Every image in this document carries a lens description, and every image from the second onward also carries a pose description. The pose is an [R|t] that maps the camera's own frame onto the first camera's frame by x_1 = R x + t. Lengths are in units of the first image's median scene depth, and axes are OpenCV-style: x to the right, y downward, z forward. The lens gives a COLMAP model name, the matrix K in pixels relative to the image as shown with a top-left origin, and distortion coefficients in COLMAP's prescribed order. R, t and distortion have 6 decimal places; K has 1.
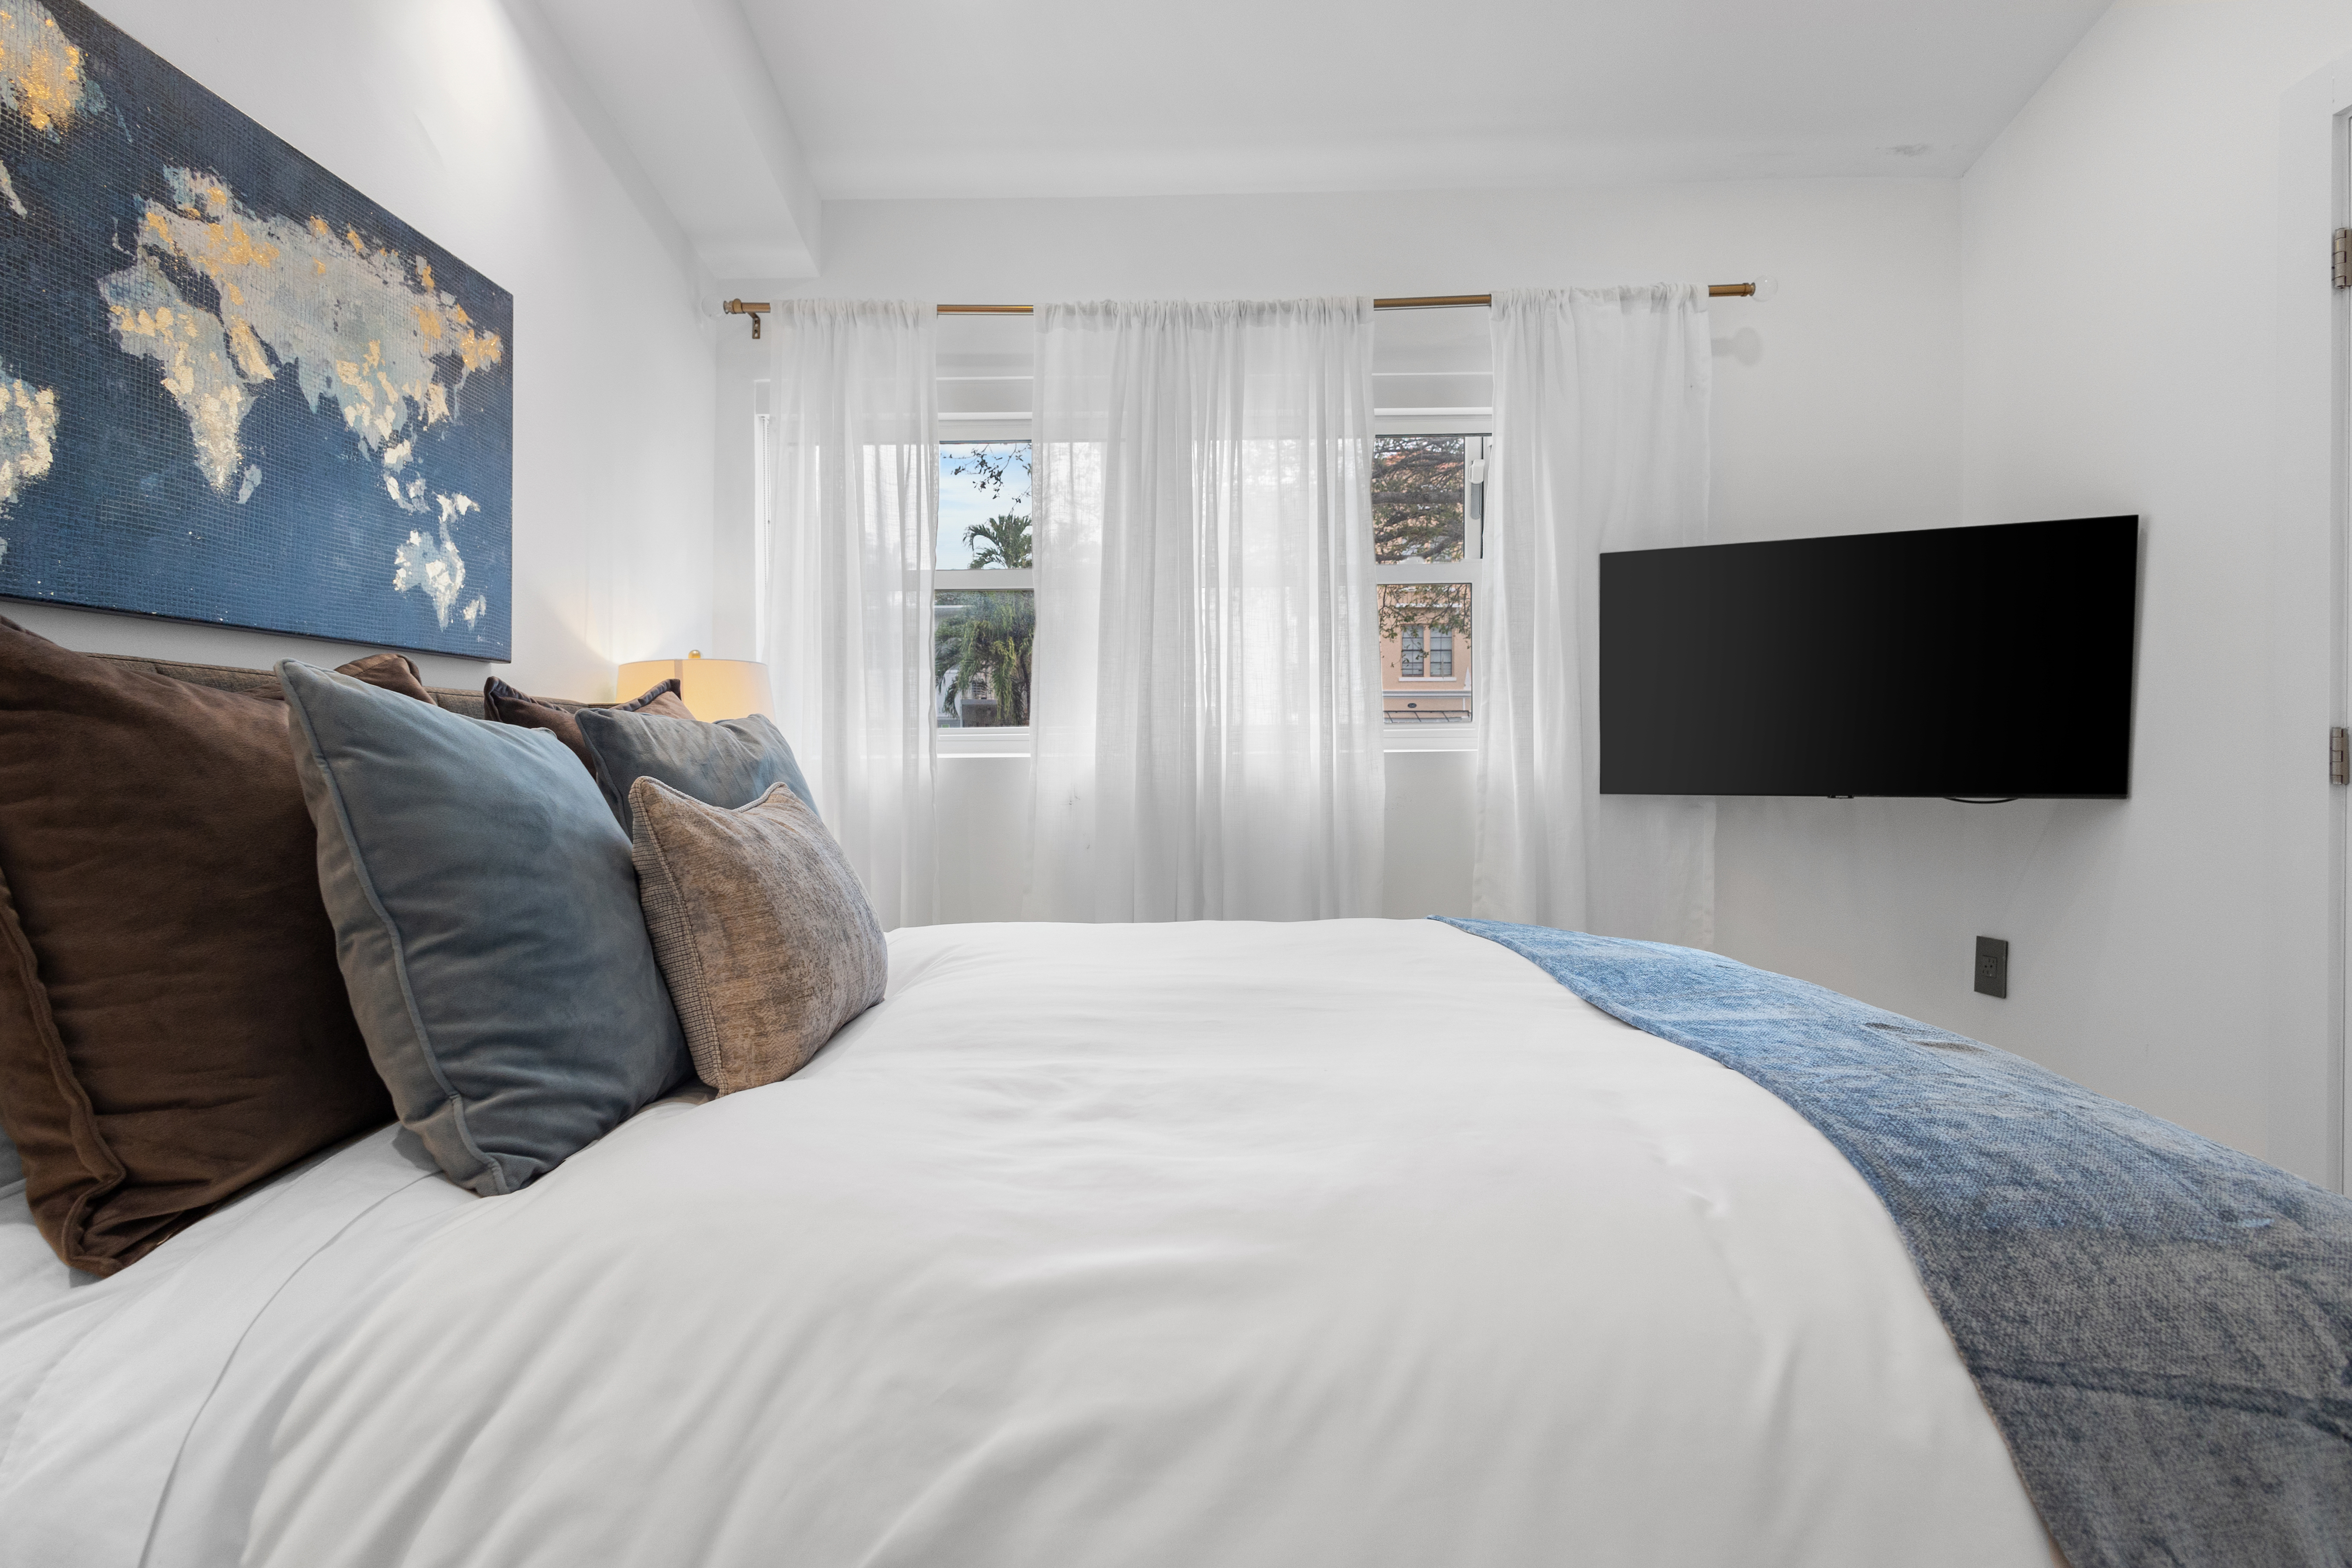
lens RADIAL K [[1084.5, 0, 1178.7], [0, 1084.5, 766.3], [0, 0, 1]] dist [0.012151, -0.003662]
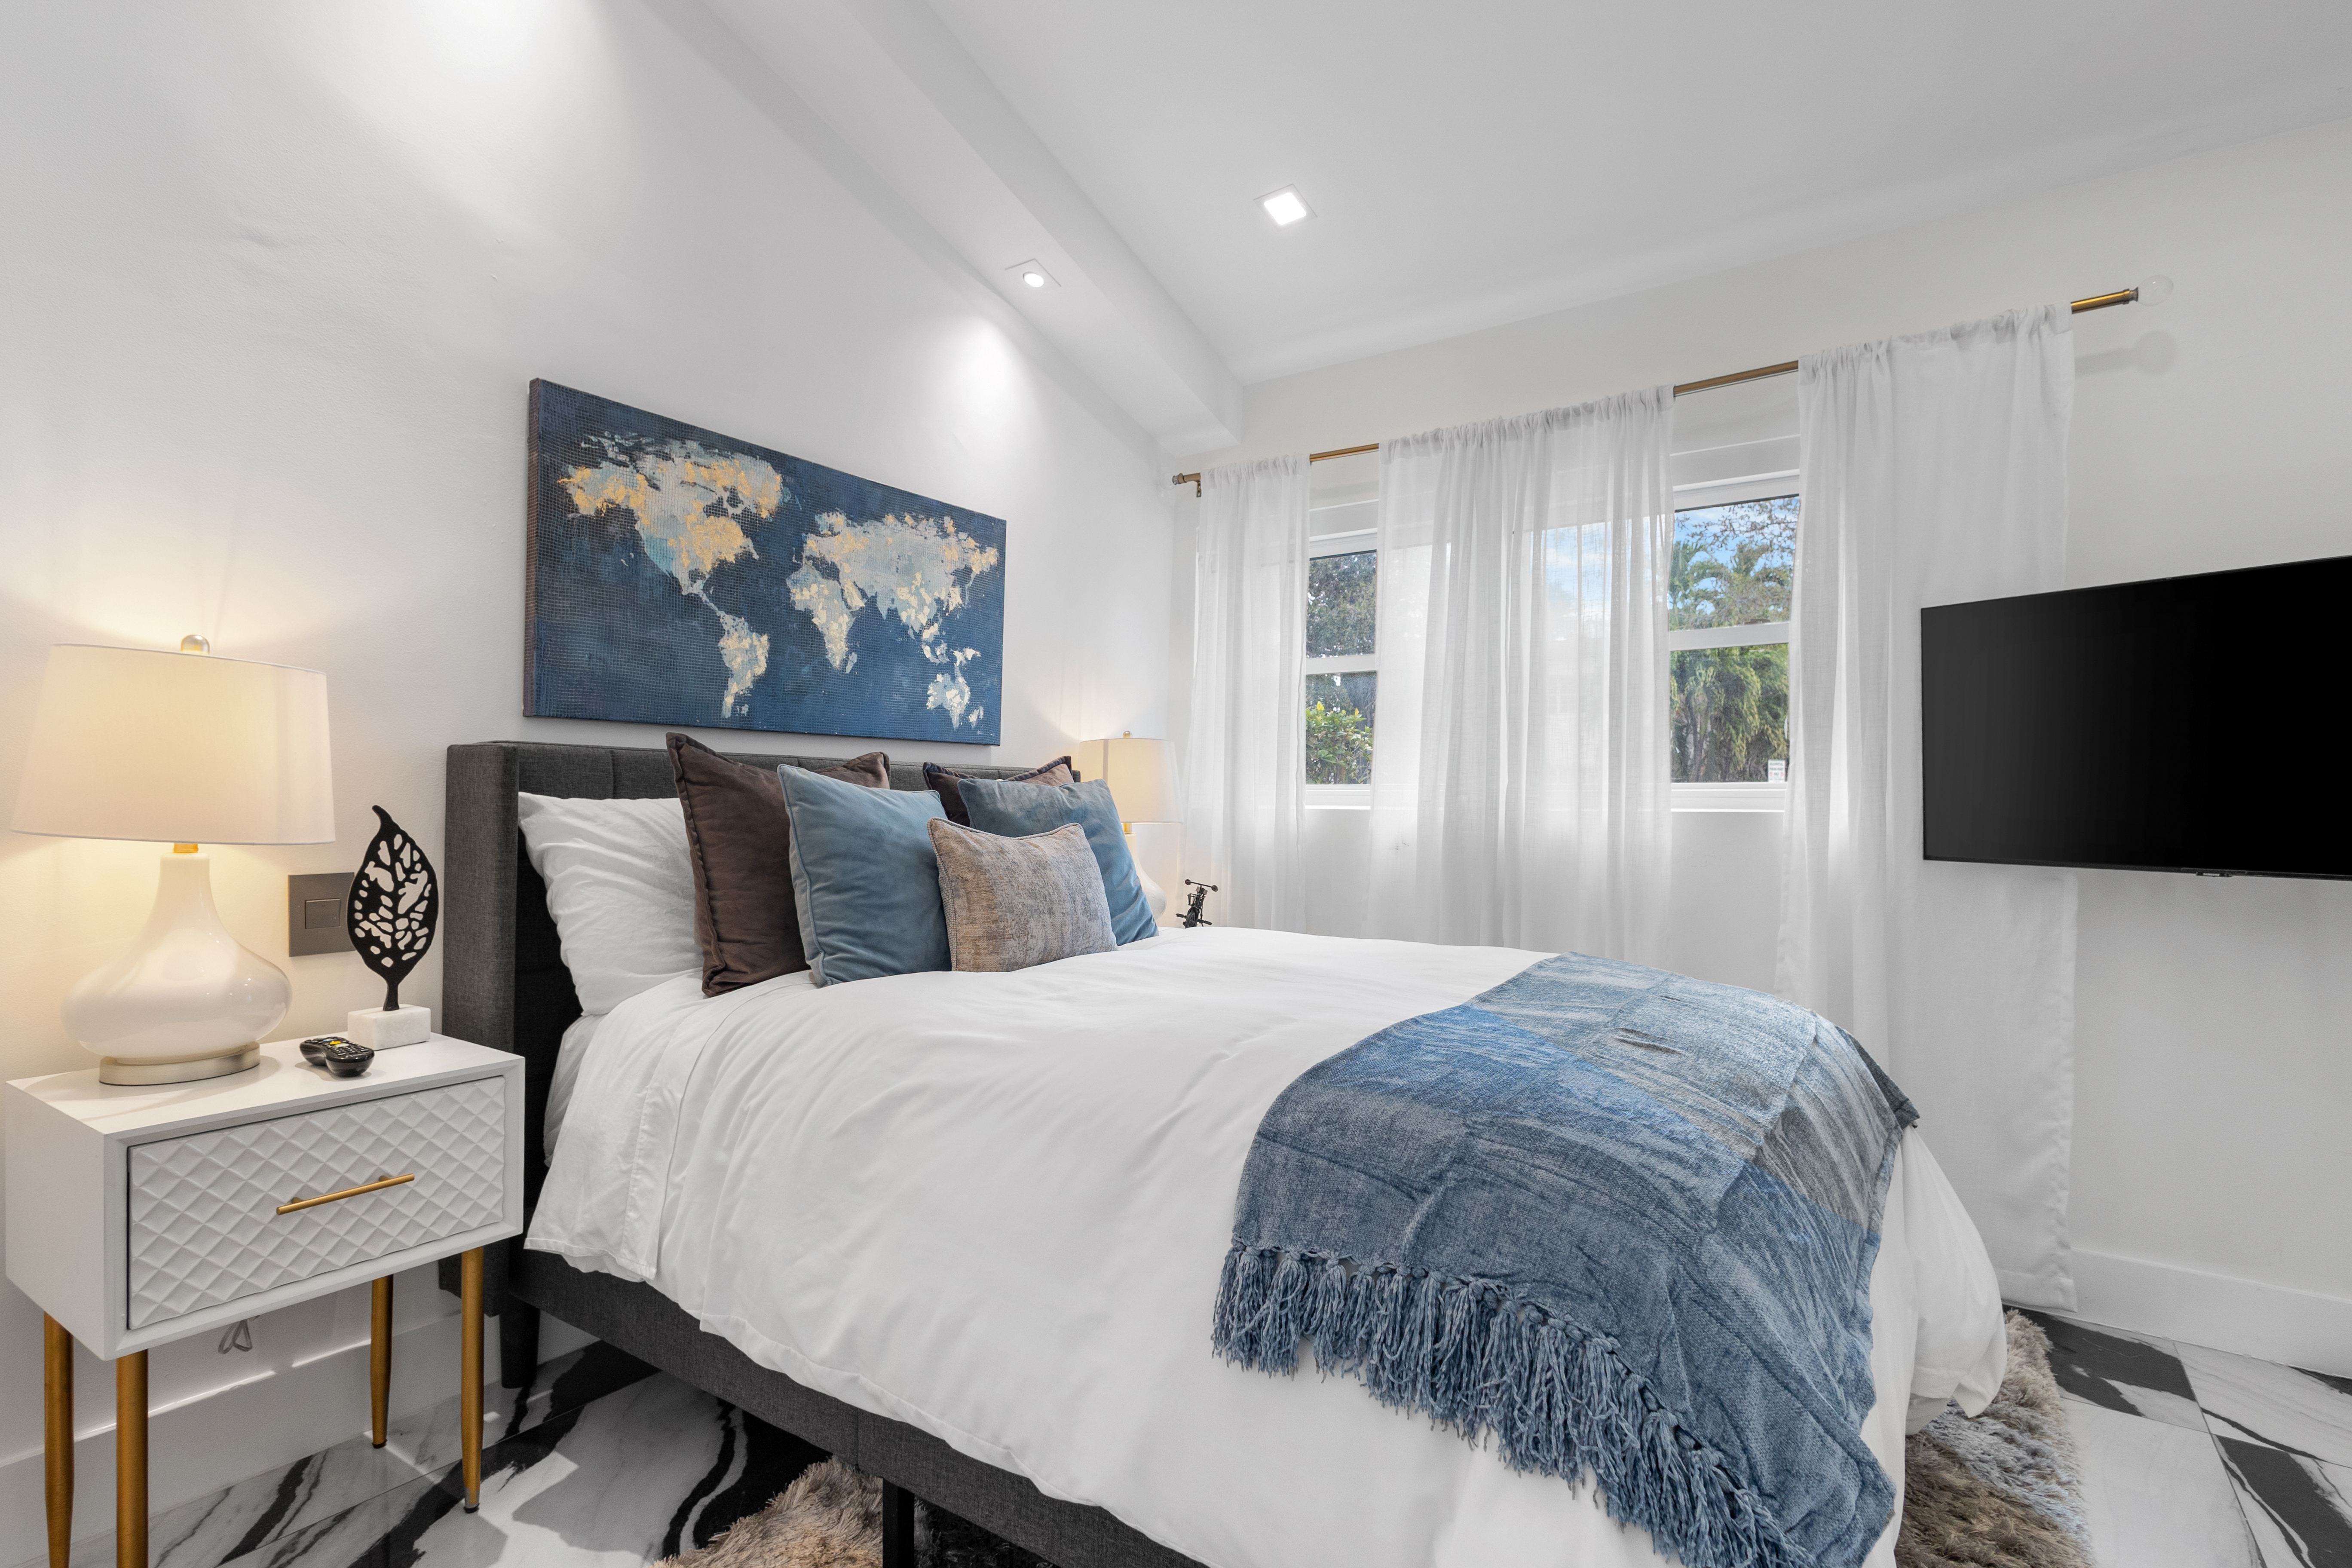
lens RADIAL K [[1084.5, 0, 1170.6], [0, 1084.5, 798.7], [0, 0, 1]] dist [0.012151, -0.003662]
pose [[0.835542, 0.014146, -0.549244, 0.551924], [-0.021371, 0.999749, -0.006761, -0.011484], [0.549010, 0.017387, 0.835635, -0.240921]]
